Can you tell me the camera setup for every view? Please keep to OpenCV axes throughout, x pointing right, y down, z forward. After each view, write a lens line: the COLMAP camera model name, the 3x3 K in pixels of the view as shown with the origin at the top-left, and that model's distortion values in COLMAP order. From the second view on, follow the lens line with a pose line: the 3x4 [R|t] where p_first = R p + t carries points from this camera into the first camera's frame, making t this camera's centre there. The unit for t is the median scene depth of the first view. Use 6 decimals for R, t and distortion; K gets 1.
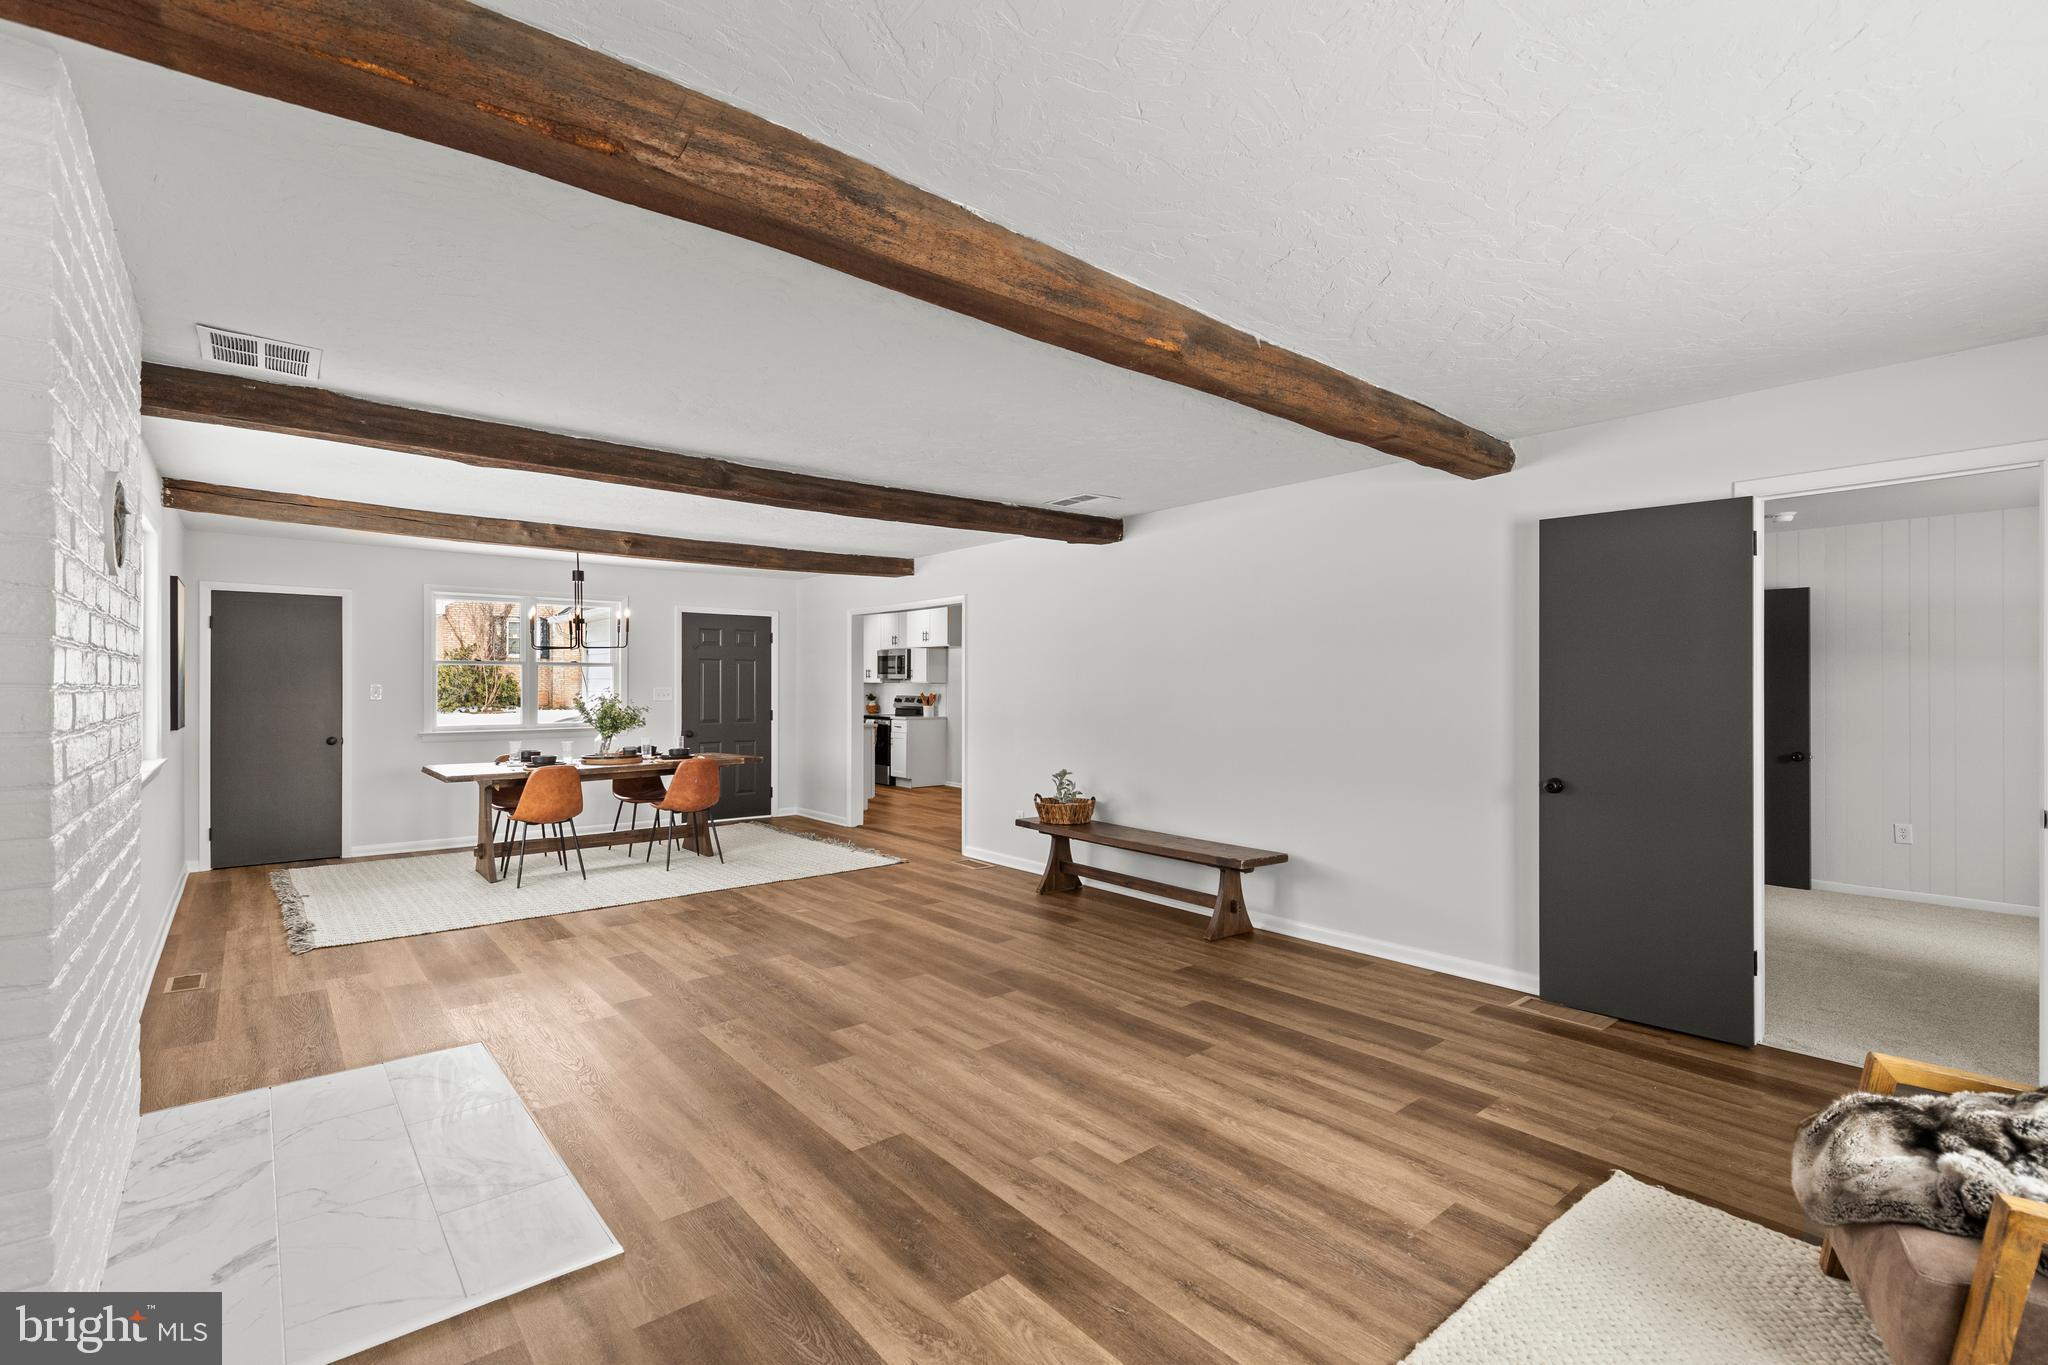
lens RADIAL K [[925.3, 0, 1015.2], [0, 925.3, 680.6], [0, 0, 1]] dist [0.001408, -0.000965]
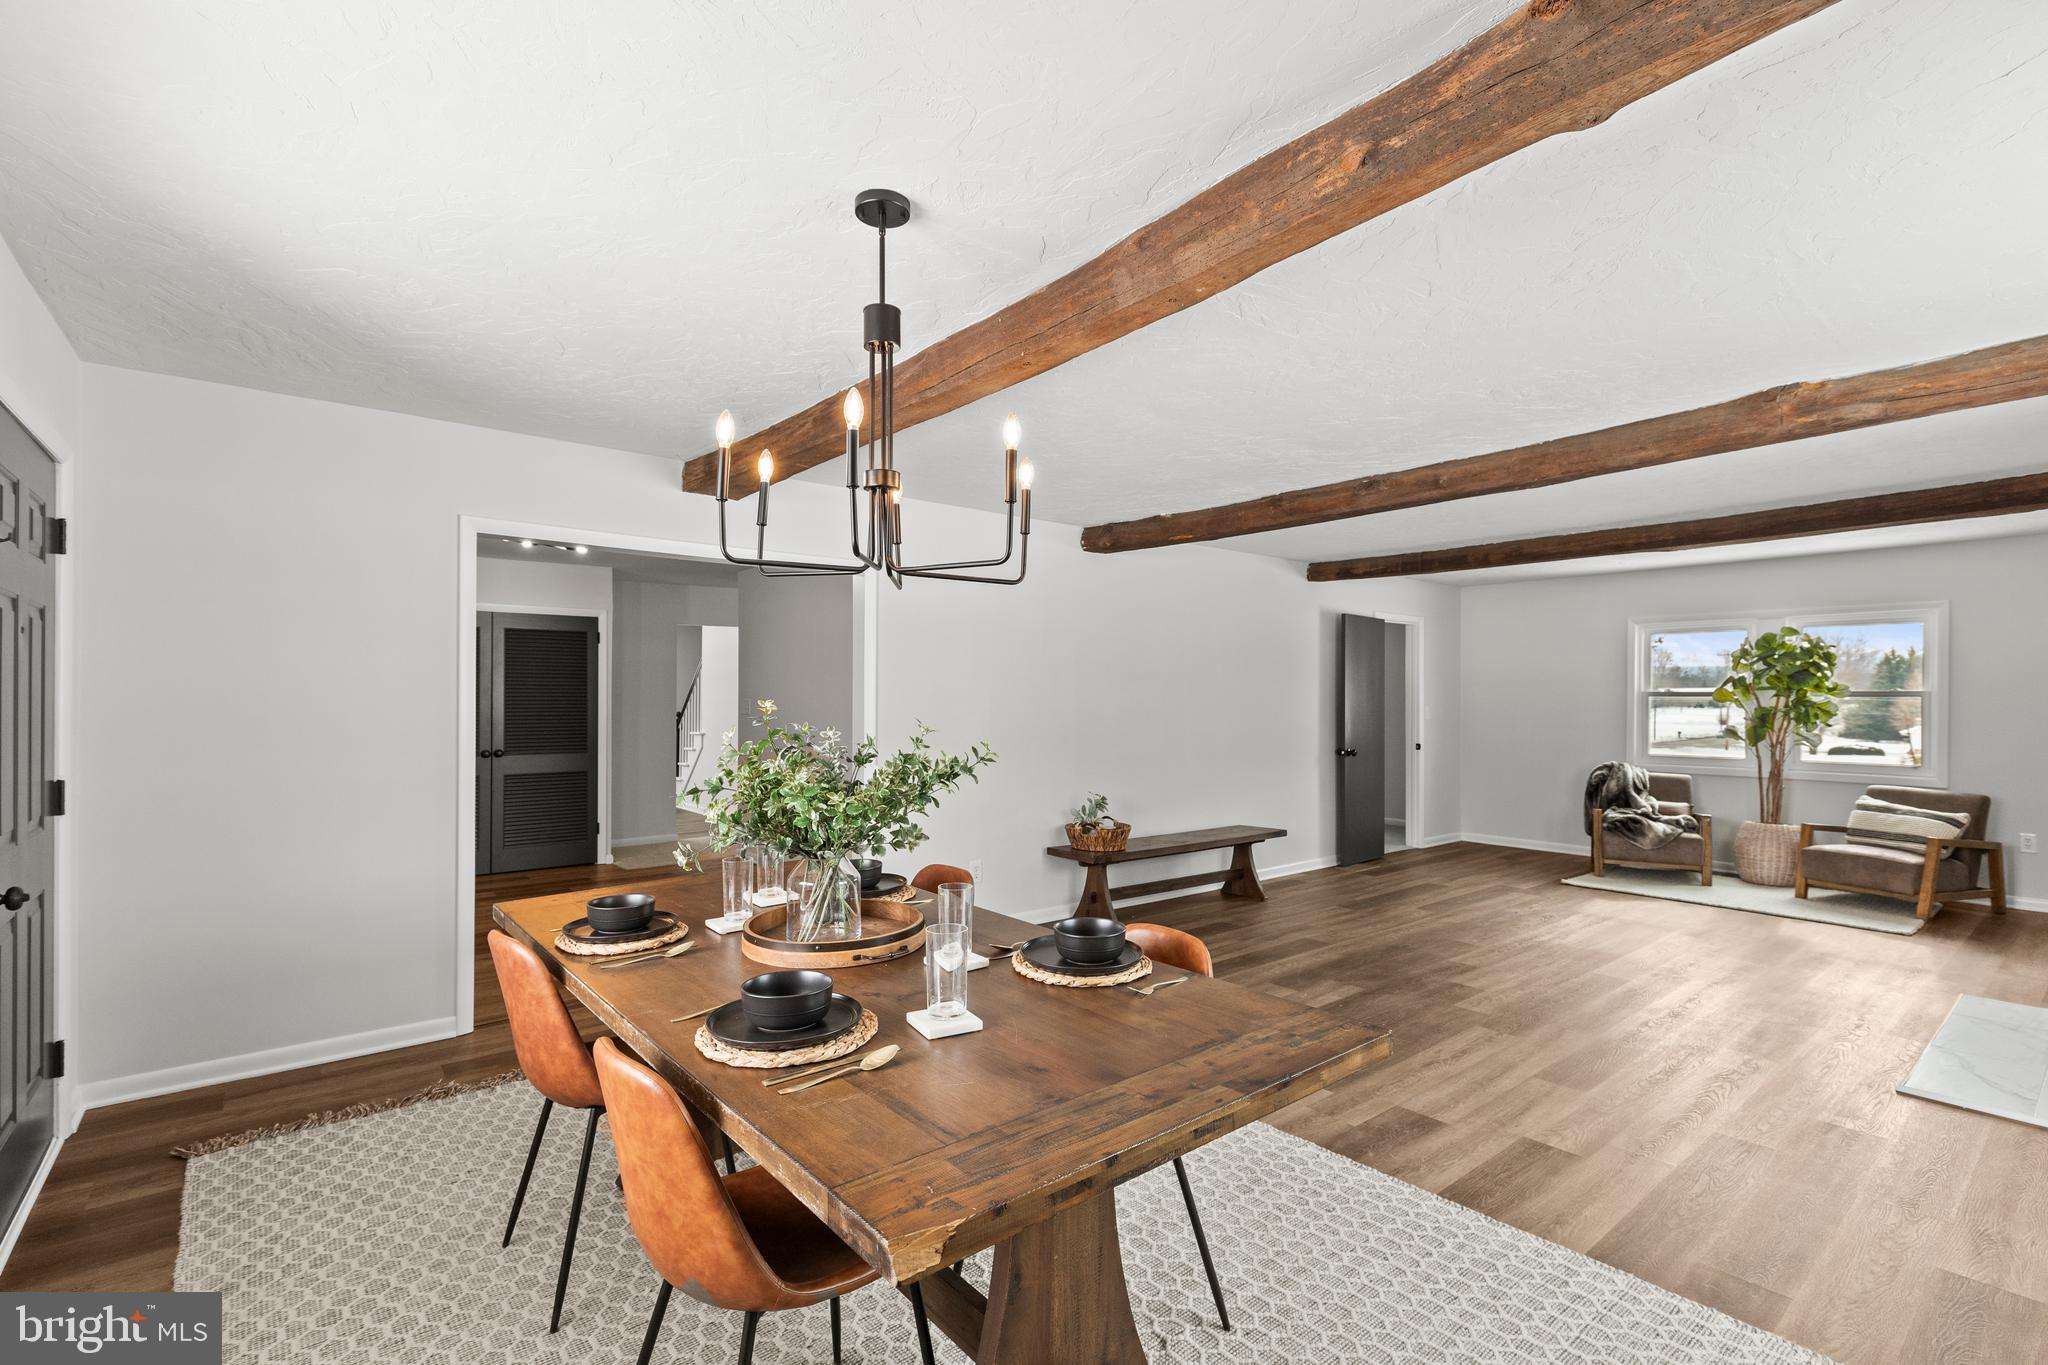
lens RADIAL K [[925.3, 0, 1022.1], [0, 925.3, 698.9], [0, 0, 1]] dist [0.001408, -0.000965]
pose [[0.006927, -0.000508, 0.999976, -0.842586], [-0.007162, 0.999974, 0.000558, 0.003931], [-0.999950, -0.007166, 0.006923, 1.047546]]
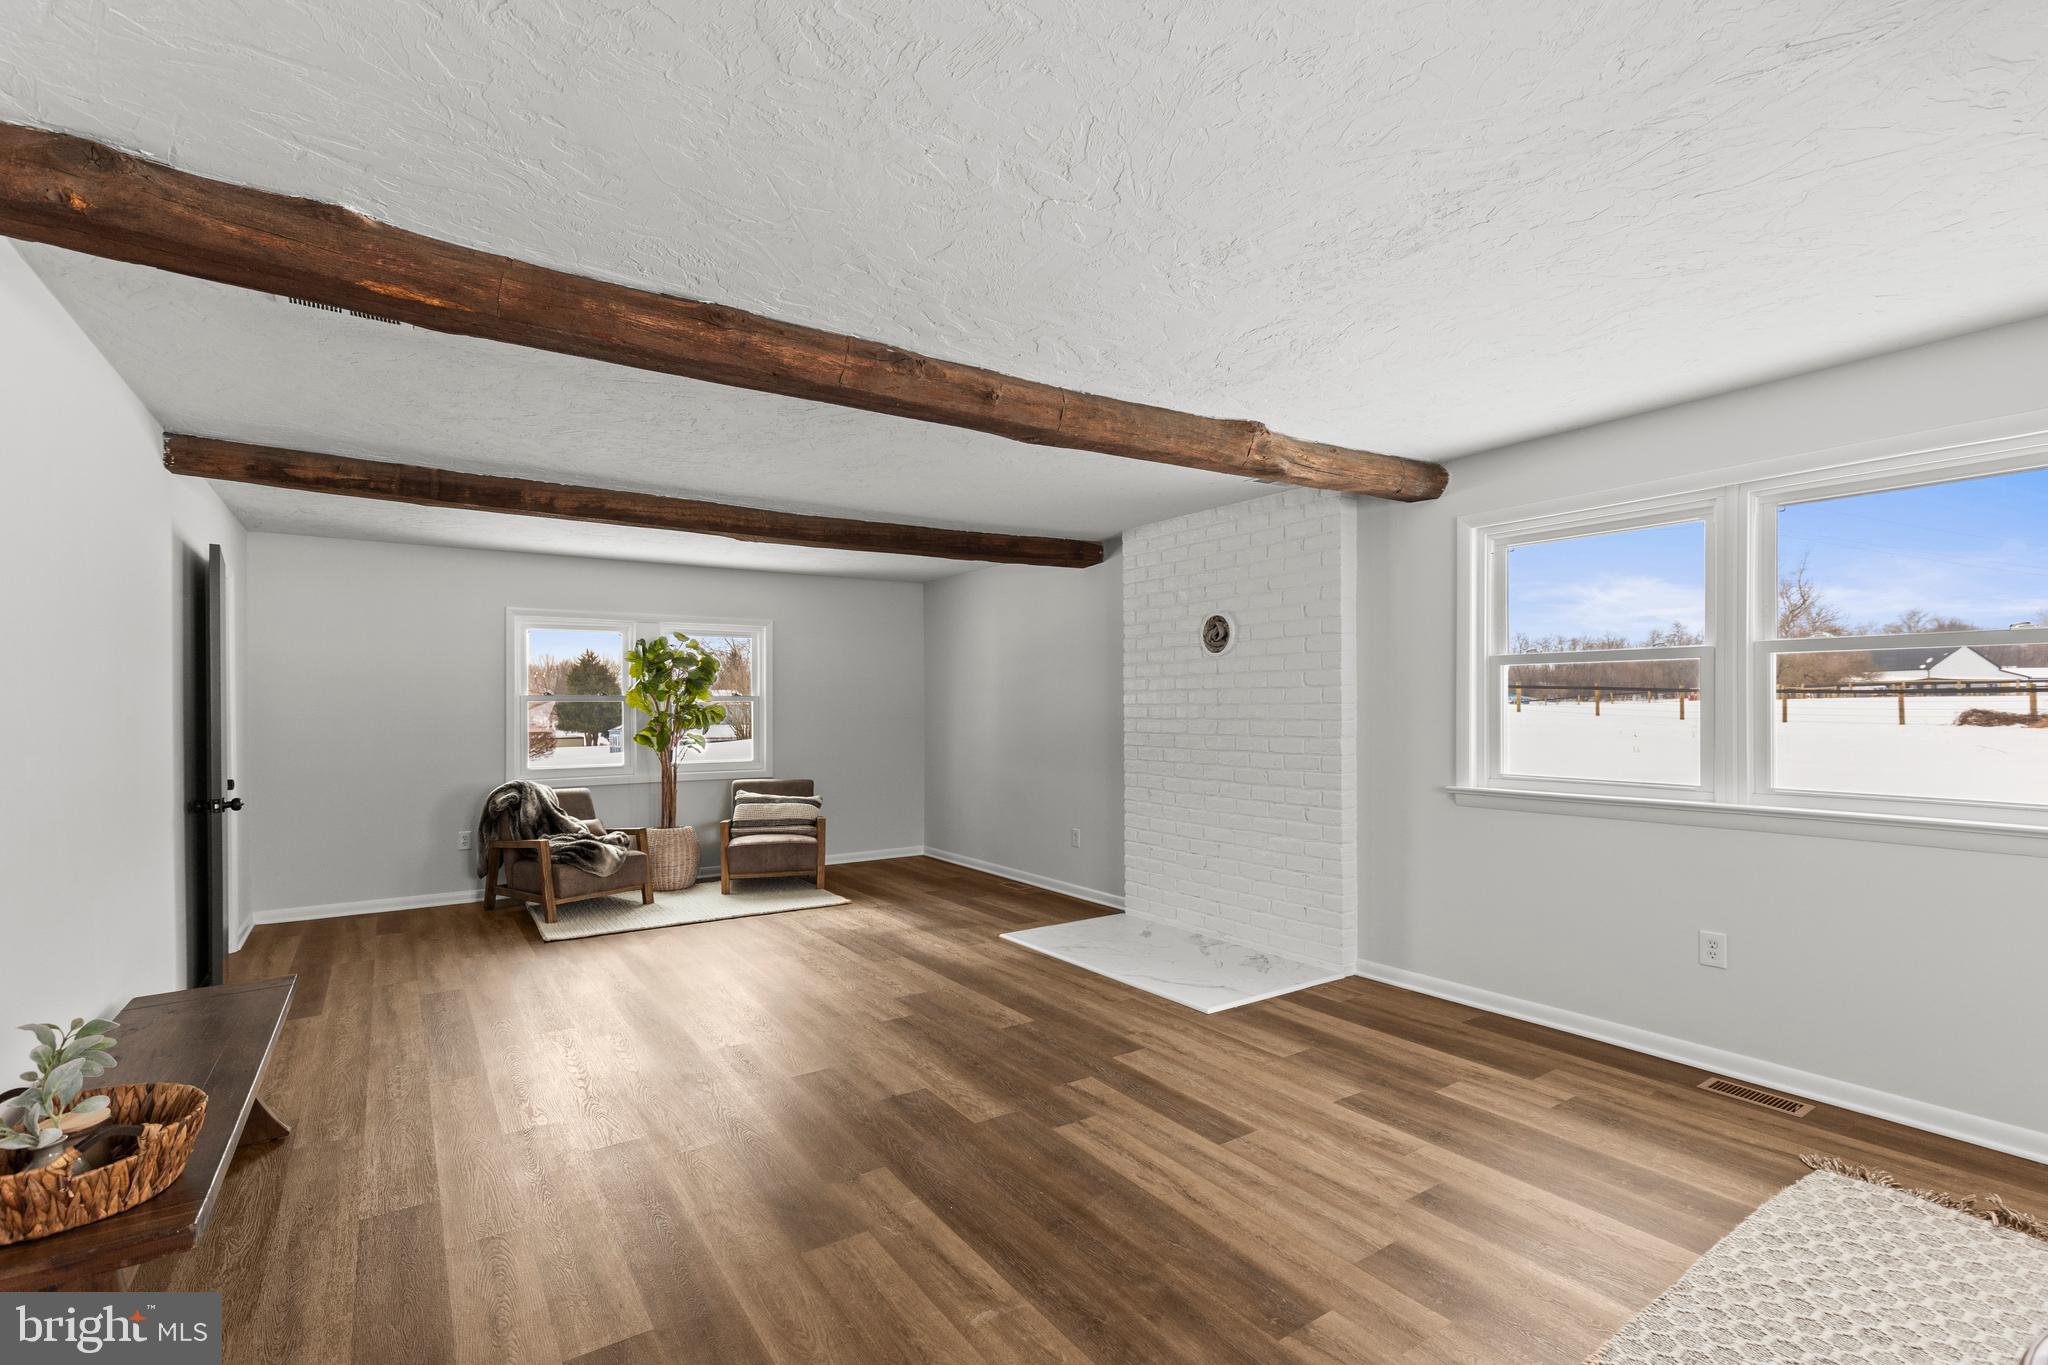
lens RADIAL K [[925.3, 0, 1007.8], [0, 925.3, 702.8], [0, 0, 1]] dist [0.001408, -0.000965]
pose [[-0.994701, 0.004362, 0.102722, -0.248885], [0.003727, 0.999973, -0.006370, 0.006277], [-0.102747, -0.005954, -0.994690, 1.218715]]
